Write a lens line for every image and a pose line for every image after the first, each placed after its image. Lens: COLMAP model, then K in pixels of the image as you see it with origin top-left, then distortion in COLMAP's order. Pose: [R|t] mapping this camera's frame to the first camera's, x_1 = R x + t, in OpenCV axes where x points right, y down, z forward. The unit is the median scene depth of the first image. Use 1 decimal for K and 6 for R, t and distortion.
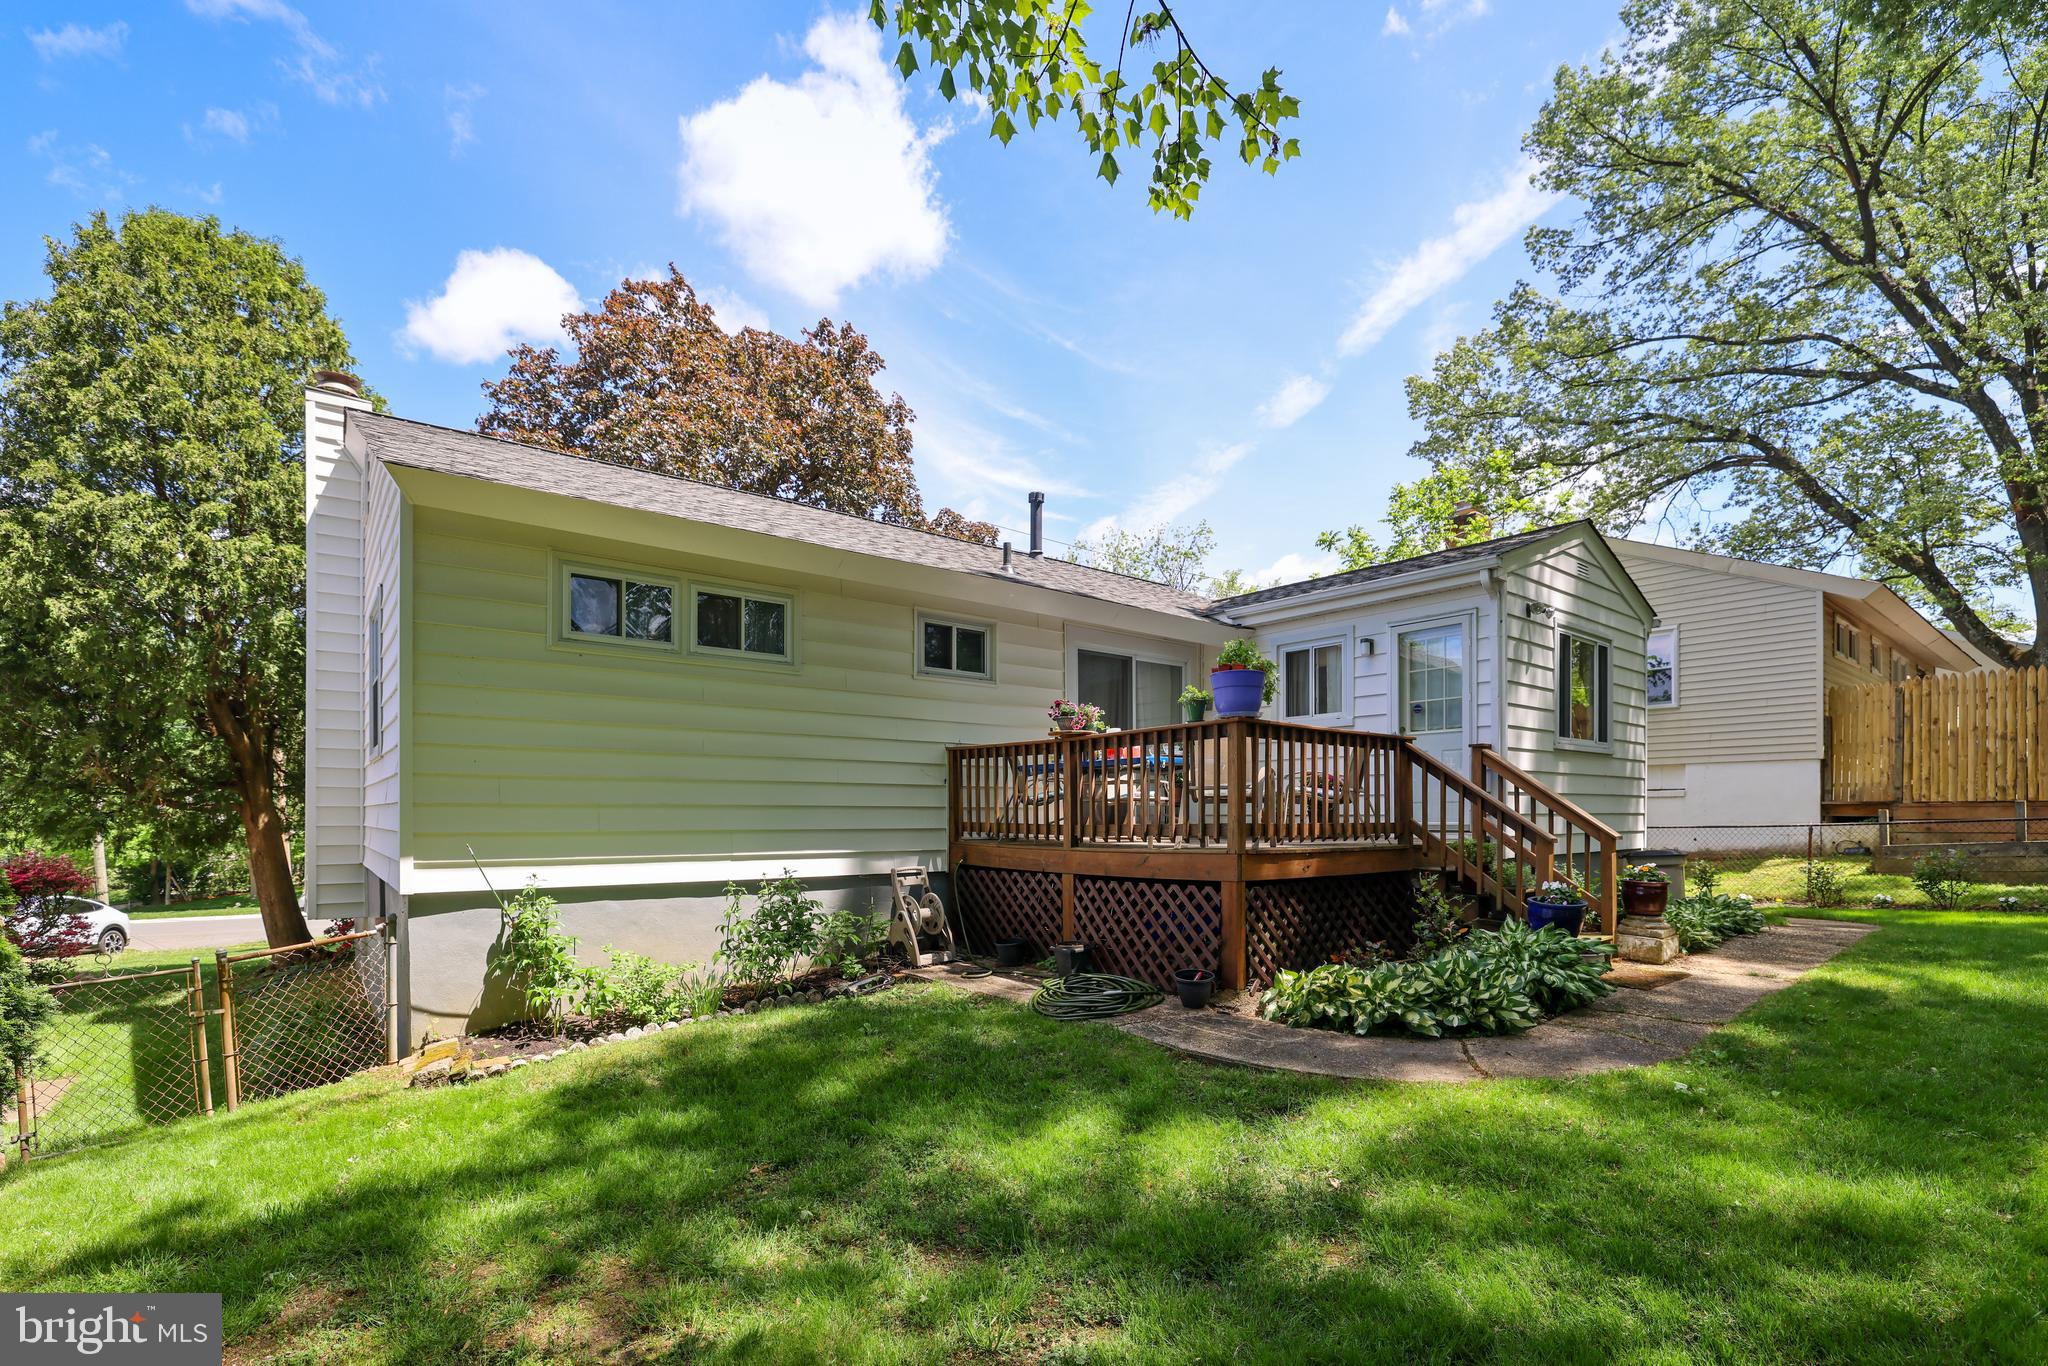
lens RADIAL K [[941.9, 0, 935.3], [0, 941.9, 830.7], [0, 0, 1]] dist [-0.025199, -0.000114]
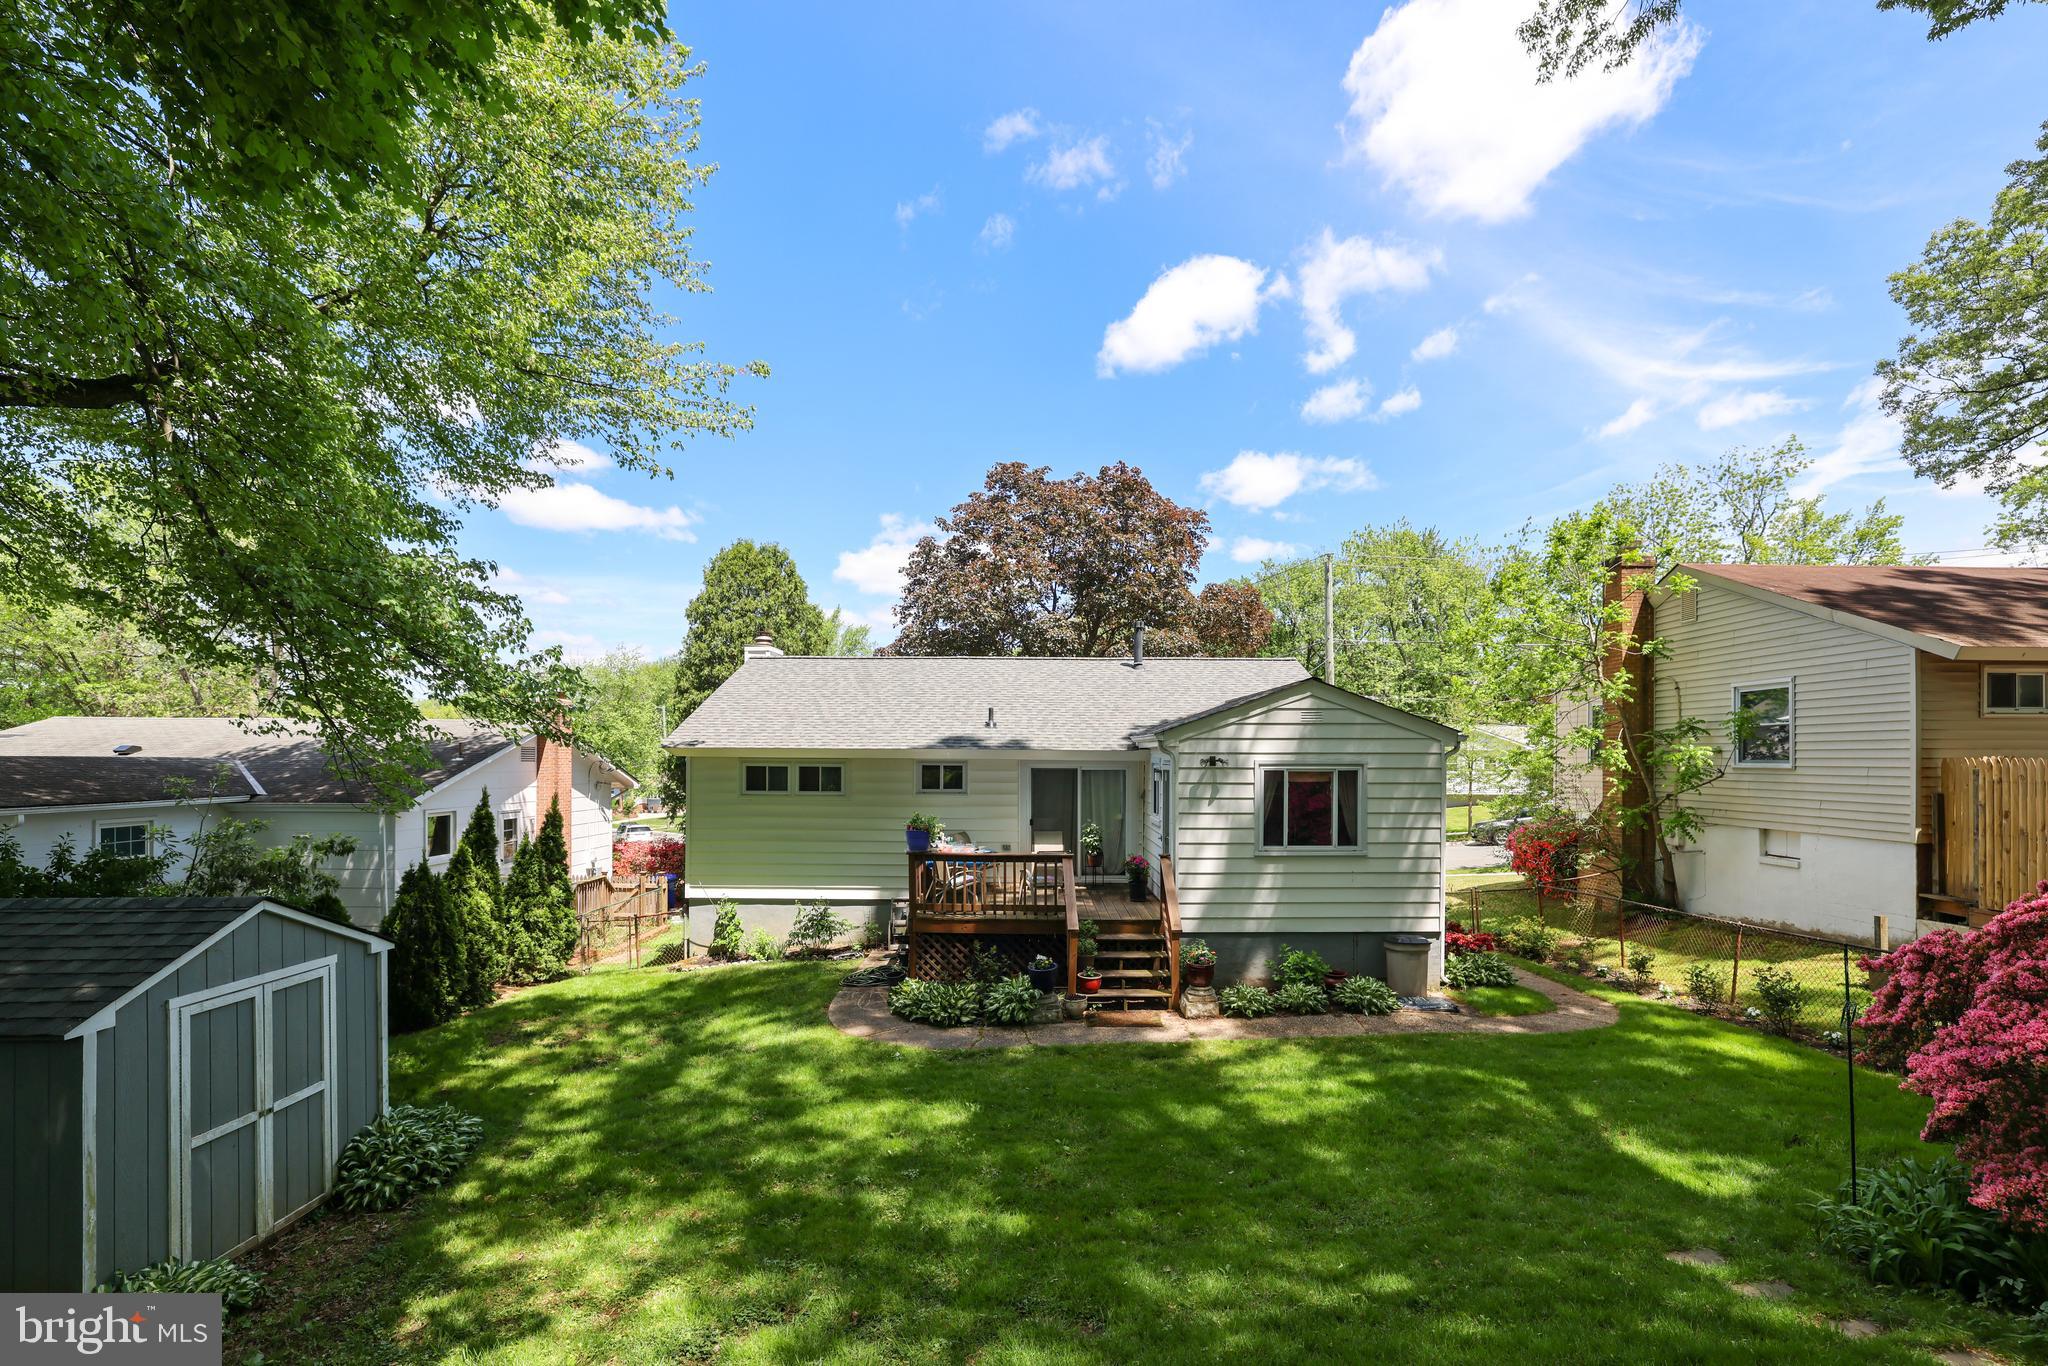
lens RADIAL K [[936.7, 0, 992.3], [0, 936.7, 762.2], [0, 0, 1]] dist [-0.032126, 0.000570]
pose [[0.751771, 0.005277, -0.659403, 1.390374], [0.002153, 0.999943, 0.010458, -0.262379], [0.659421, -0.009281, 0.751717, -0.324337]]
